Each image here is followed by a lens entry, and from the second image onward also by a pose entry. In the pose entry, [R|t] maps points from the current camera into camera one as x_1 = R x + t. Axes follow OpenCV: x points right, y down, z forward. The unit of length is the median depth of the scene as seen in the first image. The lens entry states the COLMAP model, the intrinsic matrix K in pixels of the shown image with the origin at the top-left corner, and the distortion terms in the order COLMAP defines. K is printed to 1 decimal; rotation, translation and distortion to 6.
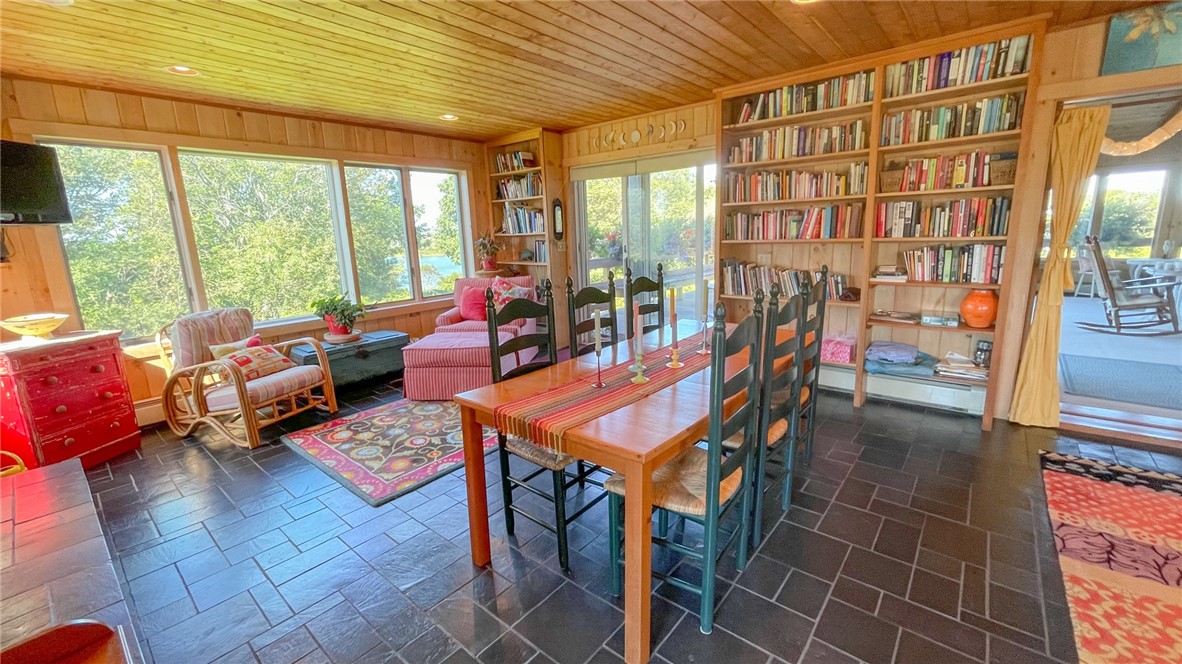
lens RADIAL K [[480.6, 0, 587.0], [0, 480.6, 330.0], [0, 0, 1]] dist [0.000278, -0.000911]
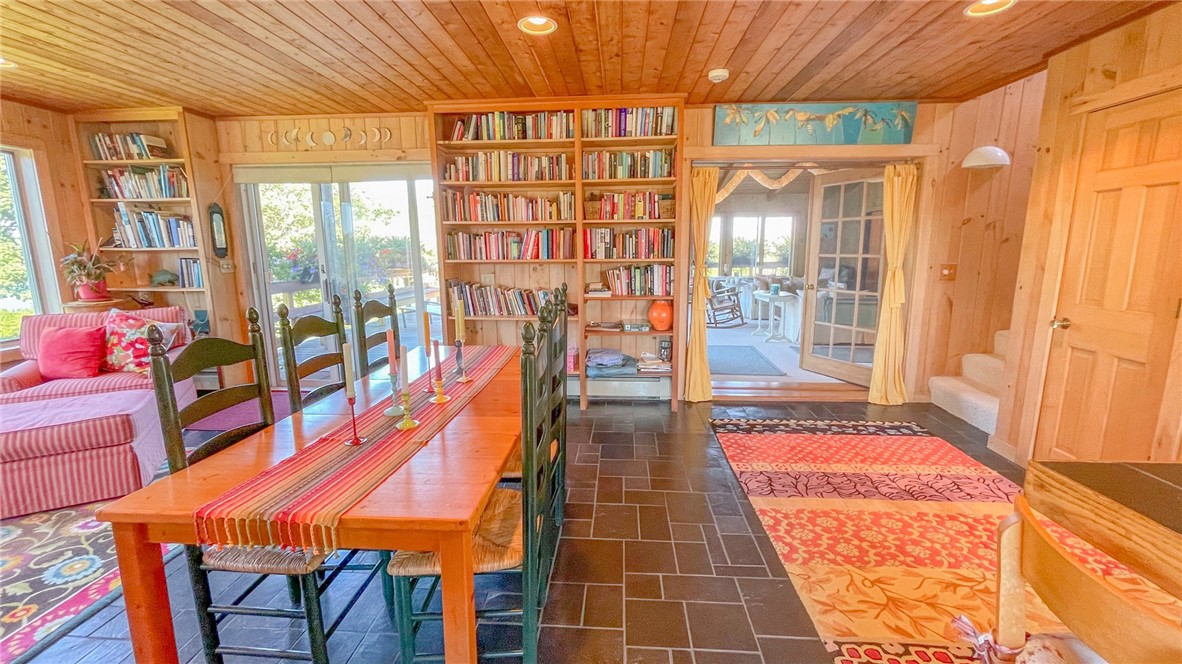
lens RADIAL K [[480.6, 0, 590.2], [0, 480.6, 328.7], [0, 0, 1]] dist [0.000278, -0.000911]
pose [[0.807065, -0.072544, 0.585989, -0.069970], [0.100456, 0.994825, -0.015198, -0.009765], [-0.581854, 0.071132, 0.810176, 0.090853]]
